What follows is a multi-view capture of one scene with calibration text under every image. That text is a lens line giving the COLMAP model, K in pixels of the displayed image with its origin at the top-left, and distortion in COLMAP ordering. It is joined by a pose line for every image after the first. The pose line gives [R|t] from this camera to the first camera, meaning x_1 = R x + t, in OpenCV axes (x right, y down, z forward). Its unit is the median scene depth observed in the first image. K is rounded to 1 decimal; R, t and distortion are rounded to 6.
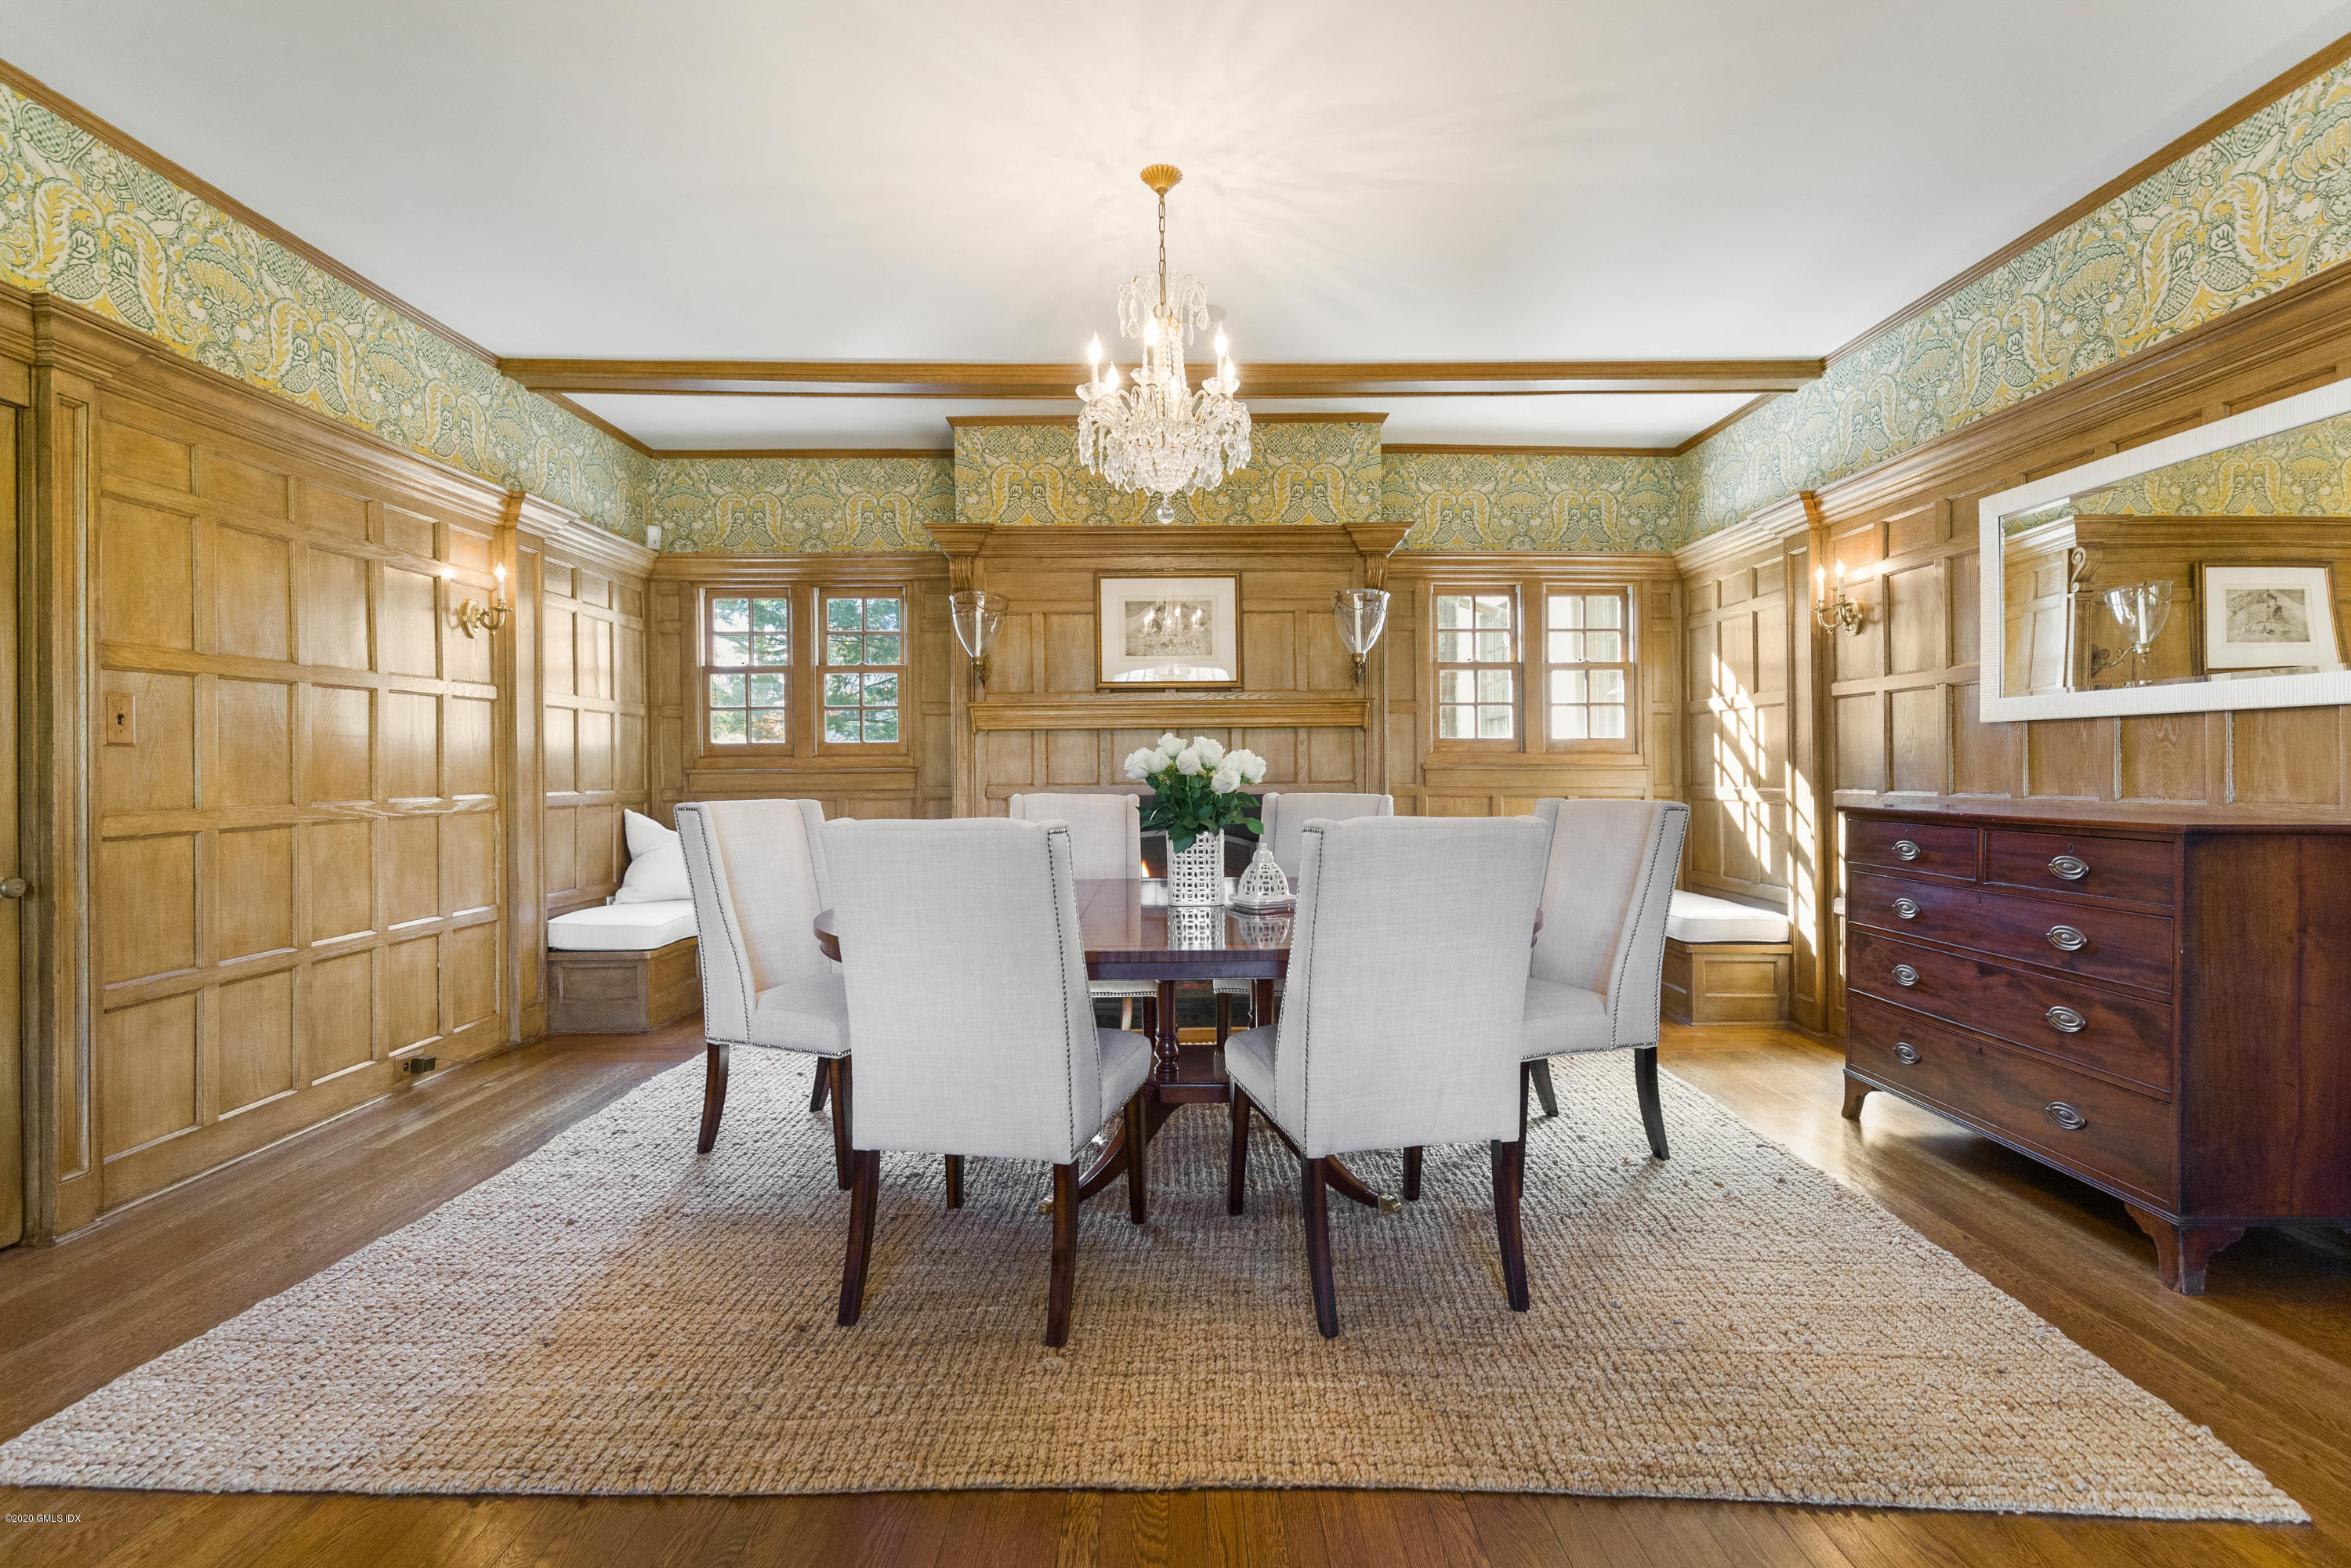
lens RADIAL K [[1081.7, 0, 1177.6], [0, 1081.7, 789.4], [0, 0, 1]] dist [0.004408, -0.000109]
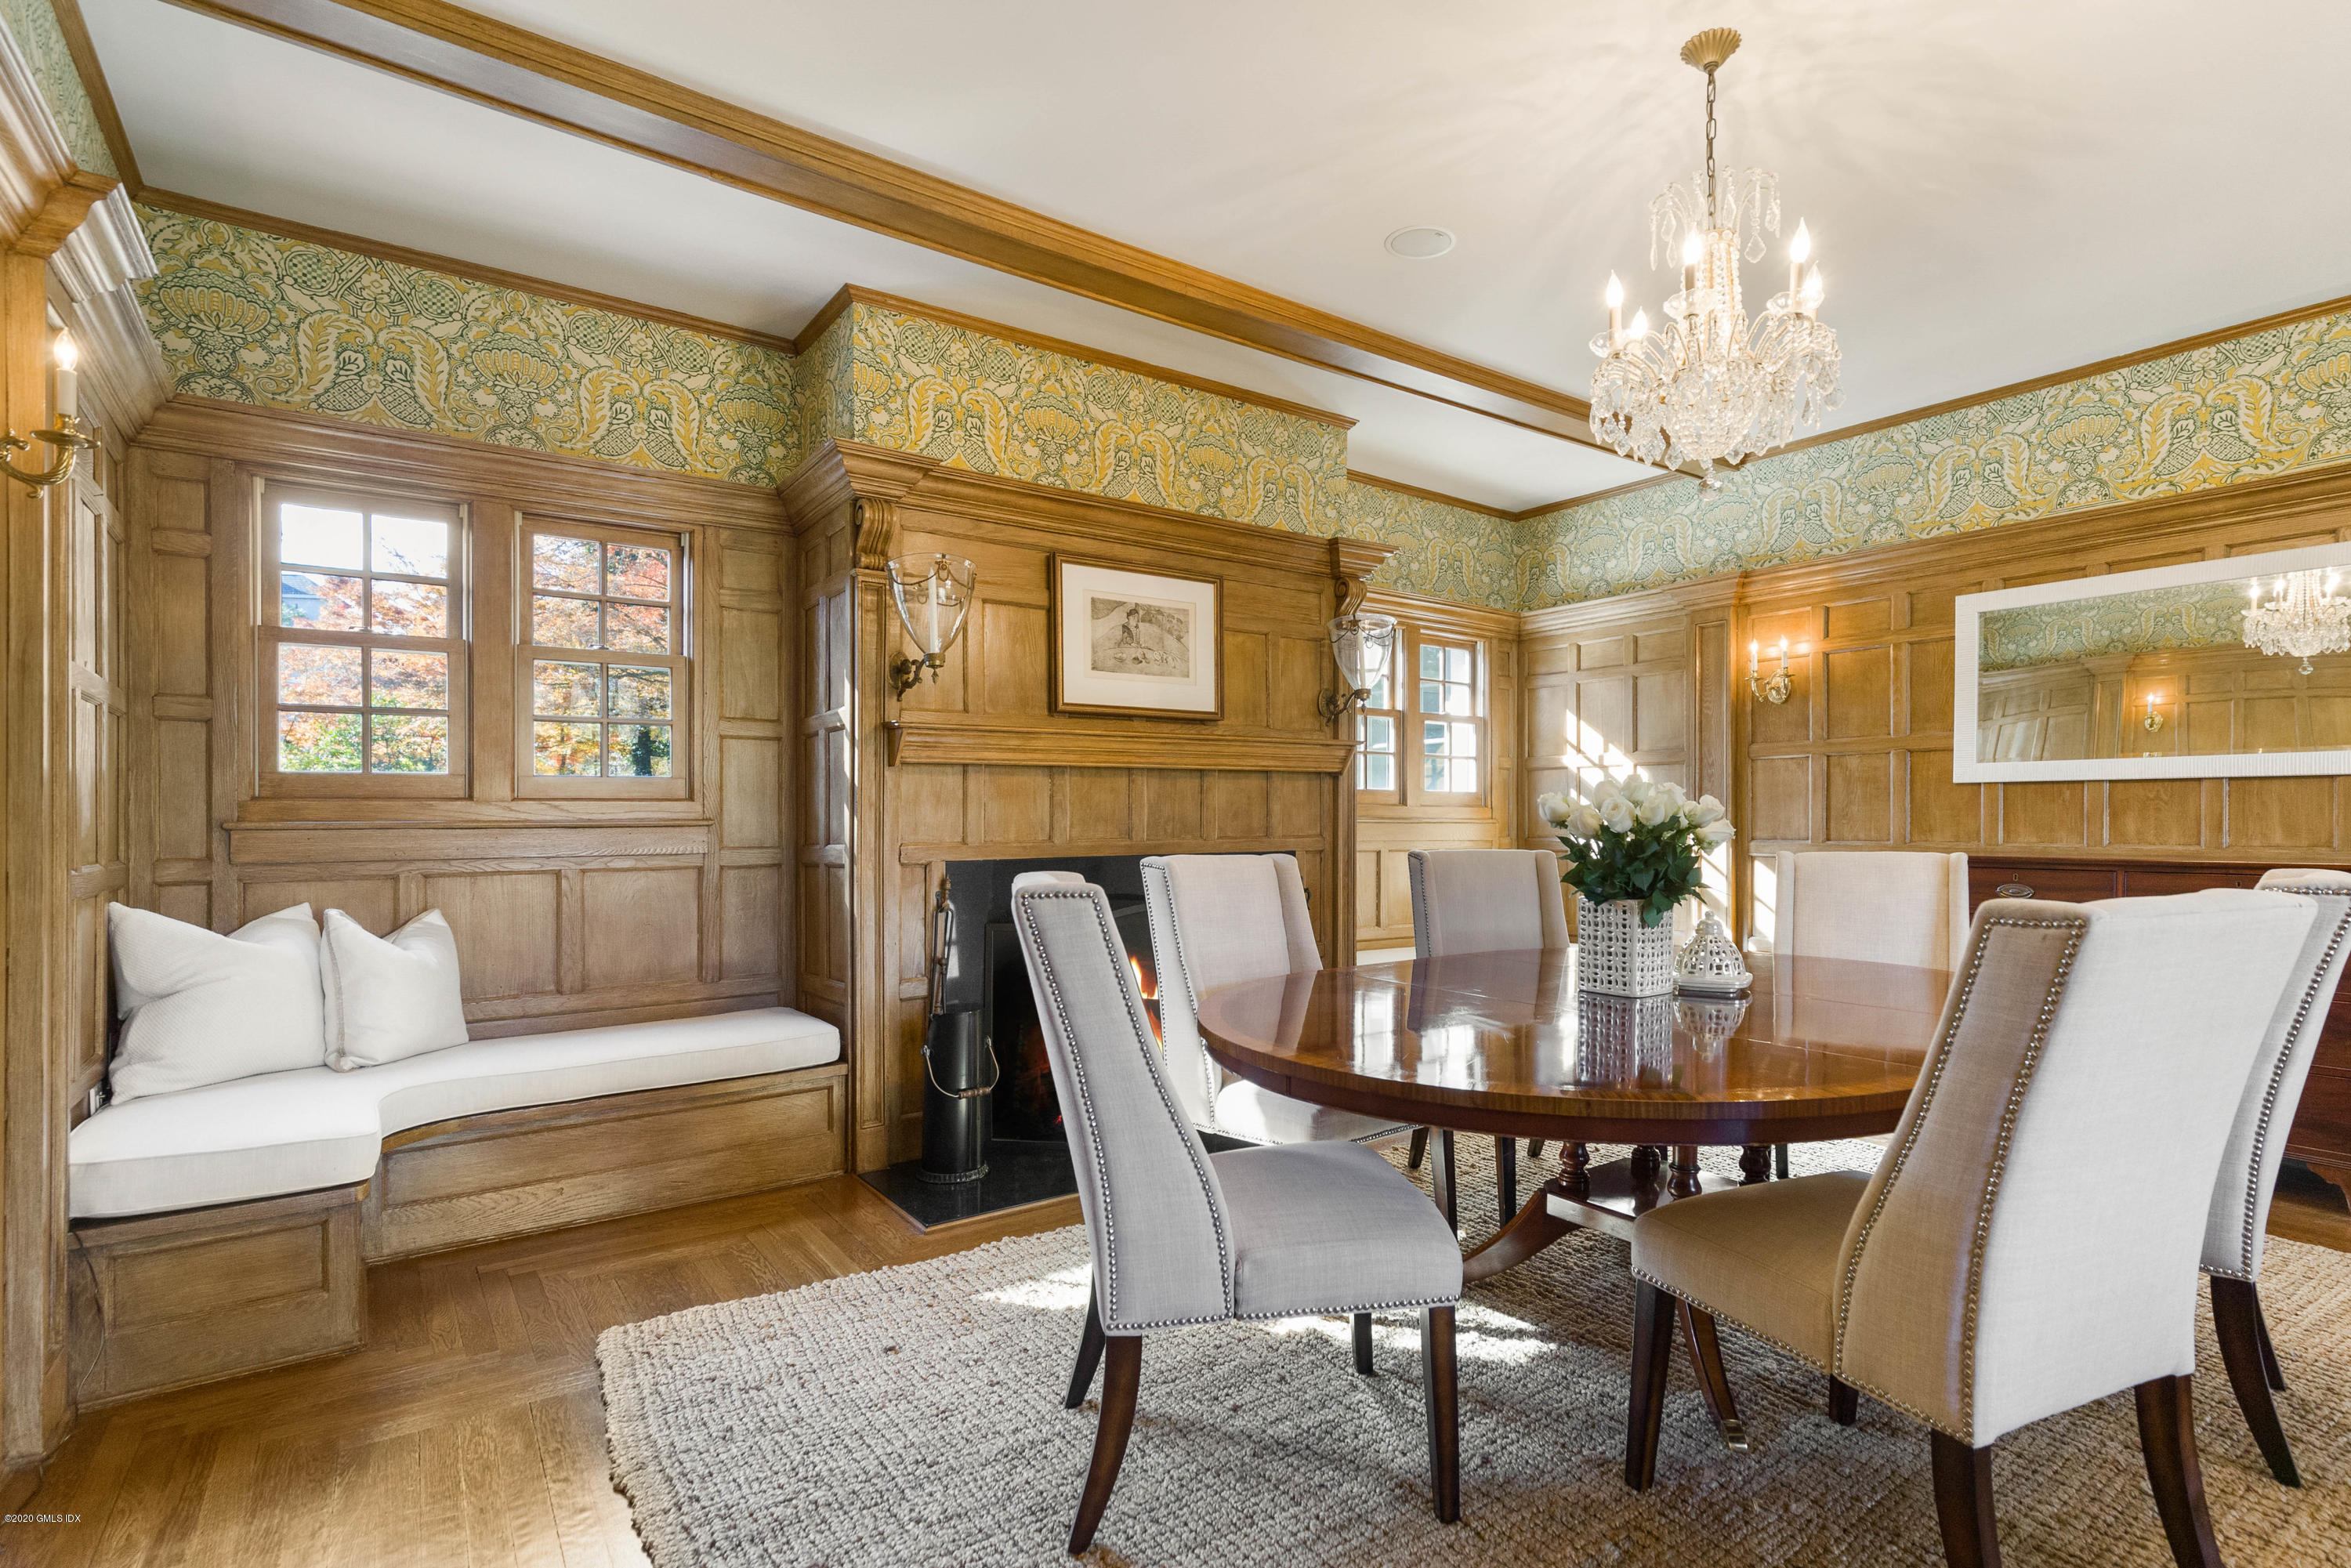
lens RADIAL K [[1124.6, 0, 1181.4], [0, 1124.6, 838.0], [0, 0, 1]] dist [0.004457, -0.000083]
pose [[0.807331, -0.007417, 0.590053, -0.485727], [0.010758, 0.999940, -0.002149, -0.005119], [-0.590001, 0.008083, 0.807362, 0.354929]]
